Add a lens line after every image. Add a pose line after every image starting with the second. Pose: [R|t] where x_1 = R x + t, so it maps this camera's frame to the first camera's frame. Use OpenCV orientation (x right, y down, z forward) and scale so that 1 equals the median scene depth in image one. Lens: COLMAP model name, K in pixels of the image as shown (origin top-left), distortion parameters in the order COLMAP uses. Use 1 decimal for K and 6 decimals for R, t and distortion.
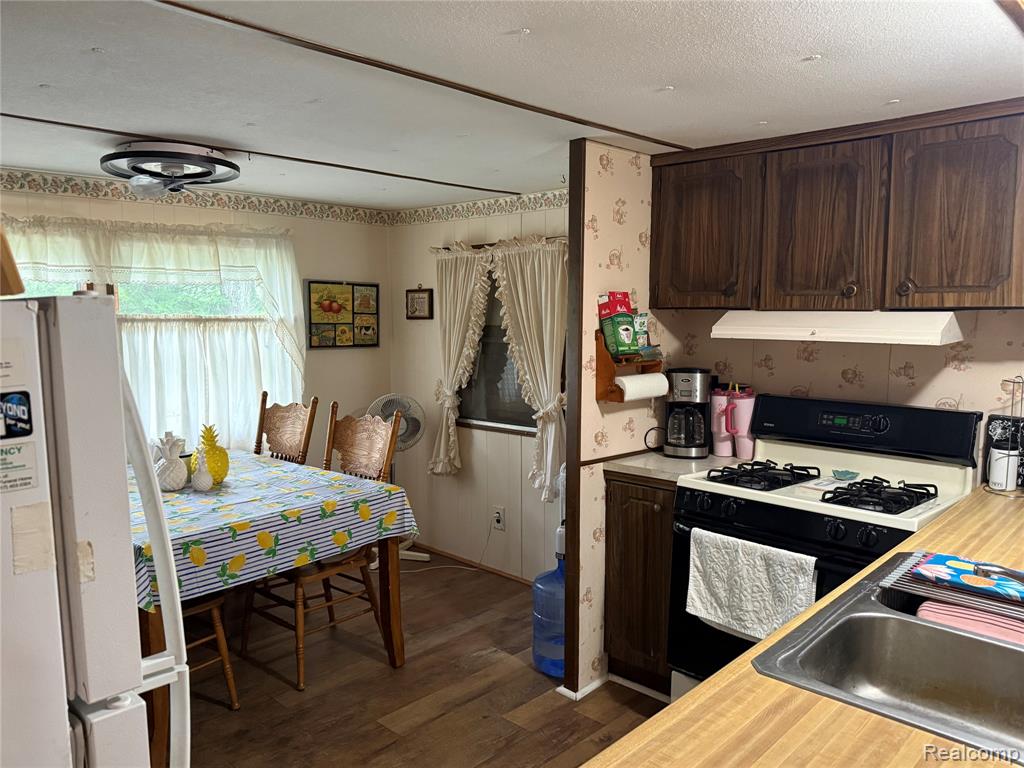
lens RADIAL K [[763.8, 0, 529.4], [0, 763.8, 385.7], [0, 0, 1]] dist [0.183675, -0.360201]
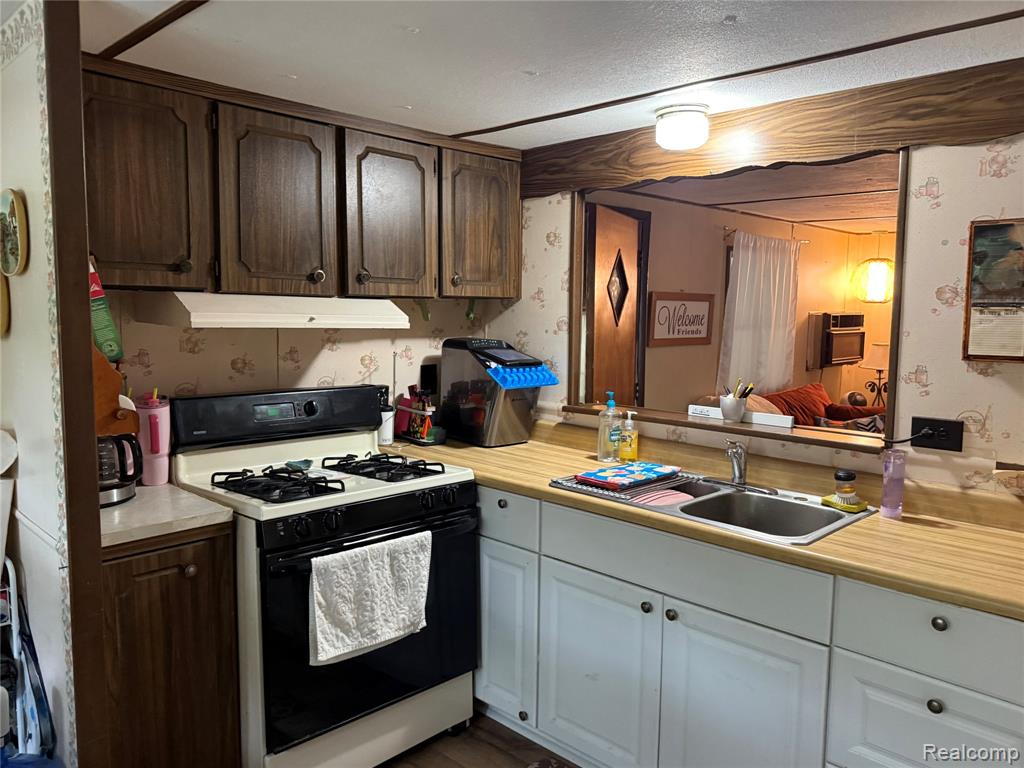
lens RADIAL K [[763.8, 0, 529.4], [0, 763.8, 385.7], [0, 0, 1]] dist [0.183675, -0.360201]
pose [[0.020588, -0.104077, 0.994356, -0.549897], [0.081911, 0.991399, 0.102071, -0.060256], [-0.996427, 0.079347, 0.028936, 0.689897]]
